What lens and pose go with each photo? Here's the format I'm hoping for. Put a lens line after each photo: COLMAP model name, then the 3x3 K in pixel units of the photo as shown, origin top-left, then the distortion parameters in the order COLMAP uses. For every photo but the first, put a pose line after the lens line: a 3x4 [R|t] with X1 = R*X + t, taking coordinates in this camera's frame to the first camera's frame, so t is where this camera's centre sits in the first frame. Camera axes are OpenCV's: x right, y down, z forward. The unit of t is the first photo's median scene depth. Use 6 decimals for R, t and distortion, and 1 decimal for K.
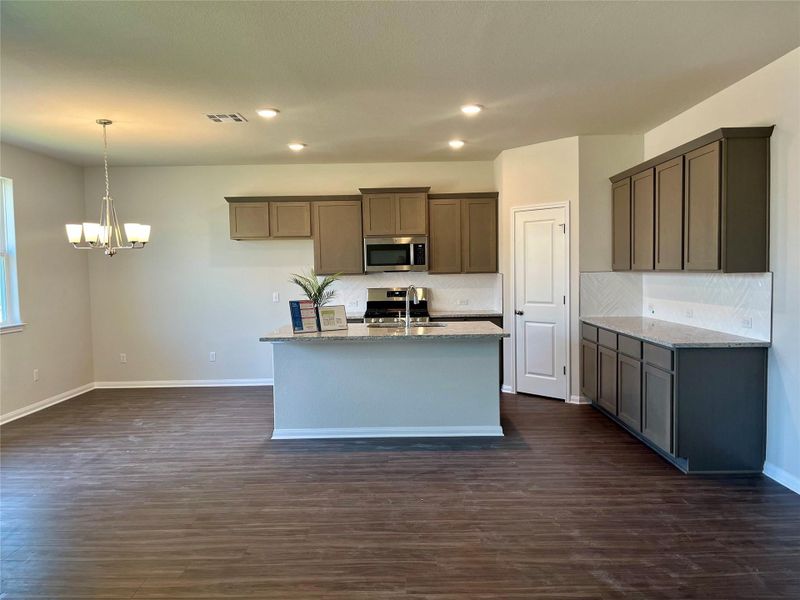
lens RADIAL K [[603.1, 0, 398.3], [0, 603.1, 301.9], [0, 0, 1]] dist [0.064069, -0.088330]
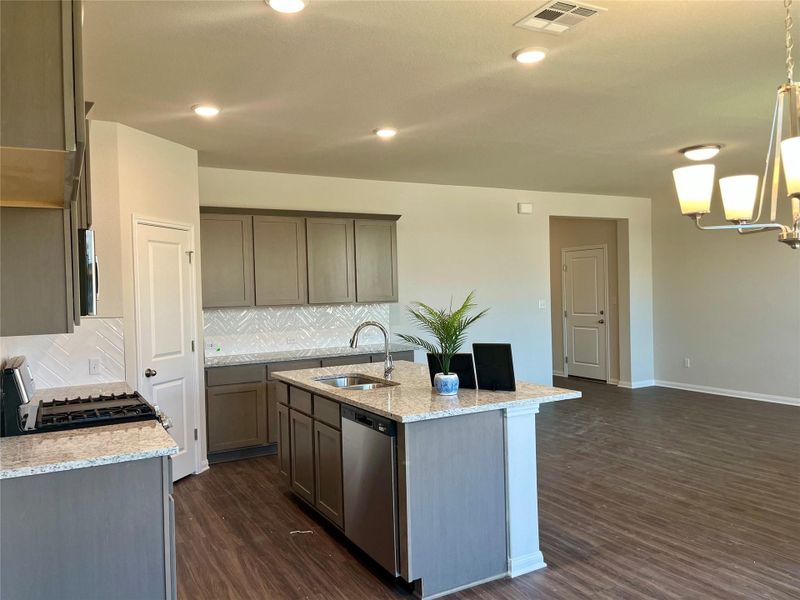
lens RADIAL K [[603.1, 0, 392.9], [0, 603.1, 299.2], [0, 0, 1]] dist [0.064069, -0.088330]
pose [[-0.483620, 0.018127, 0.875090, -0.686109], [0.084761, 0.996056, 0.026211, -0.077241], [-0.871164, 0.086850, -0.483249, 1.415270]]
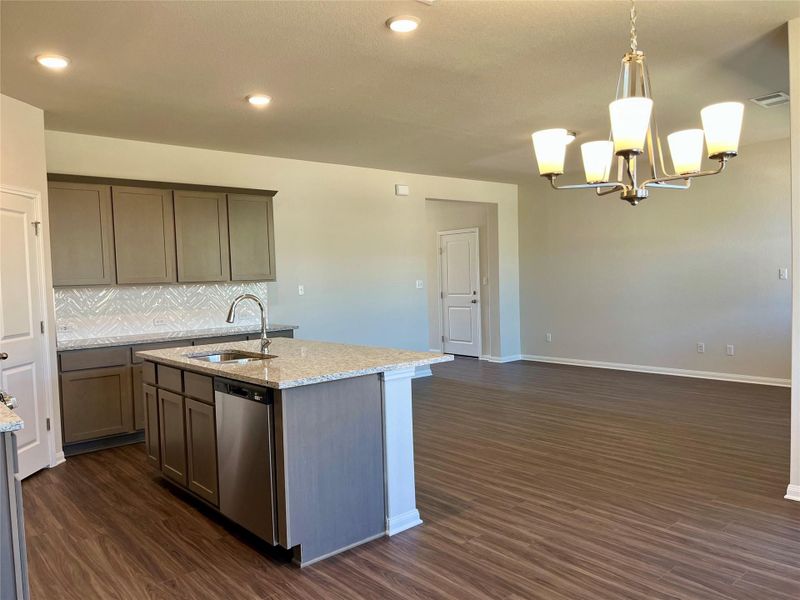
lens RADIAL K [[603.1, 0, 403.8], [0, 603.1, 304.6], [0, 0, 1]] dist [0.064069, -0.088330]
pose [[-0.657980, 0.003679, 0.753026, -0.686789], [0.085819, 0.993839, 0.070131, -0.053491], [-0.748129, 0.110769, -0.654243, 1.413436]]
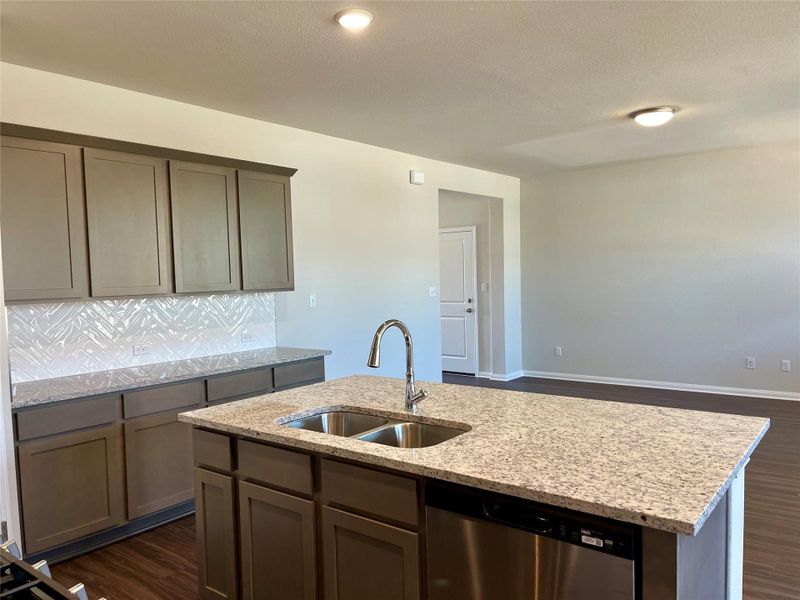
lens RADIAL K [[603.1, 0, 395.9], [0, 603.1, 305.6], [0, 0, 1]] dist [0.064069, -0.088330]
pose [[-0.787145, 0.006260, 0.616736, -0.273245], [0.074821, 0.993533, 0.085410, -0.080587], [-0.612212, 0.113374, -0.782523, 1.423559]]
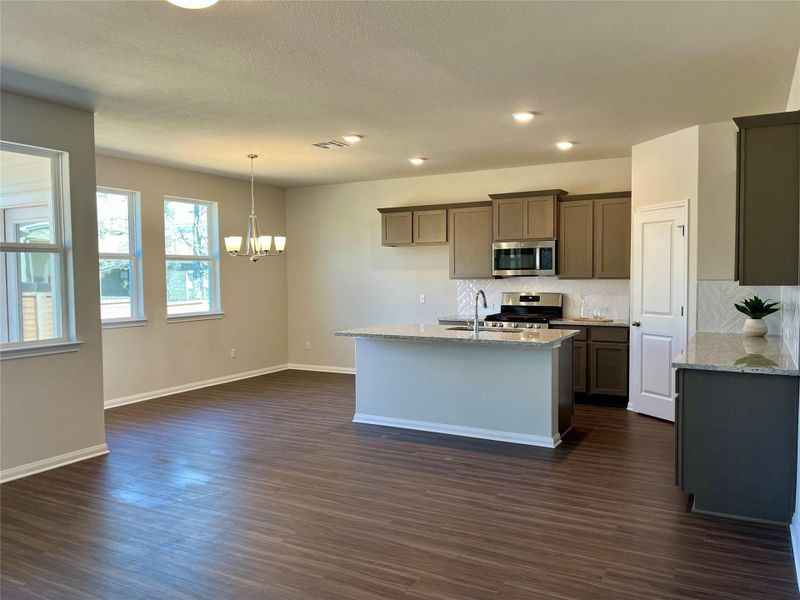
lens RADIAL K [[626.1, 0, 397.2], [0, 626.1, 300.5], [0, 0, 1]] dist [0.055100, -0.078799]
pose [[0.881004, 0.031586, -0.472054, 0.419158], [-0.033463, 0.999430, 0.004422, -0.011014], [0.471924, 0.011900, 0.881559, -0.009779]]
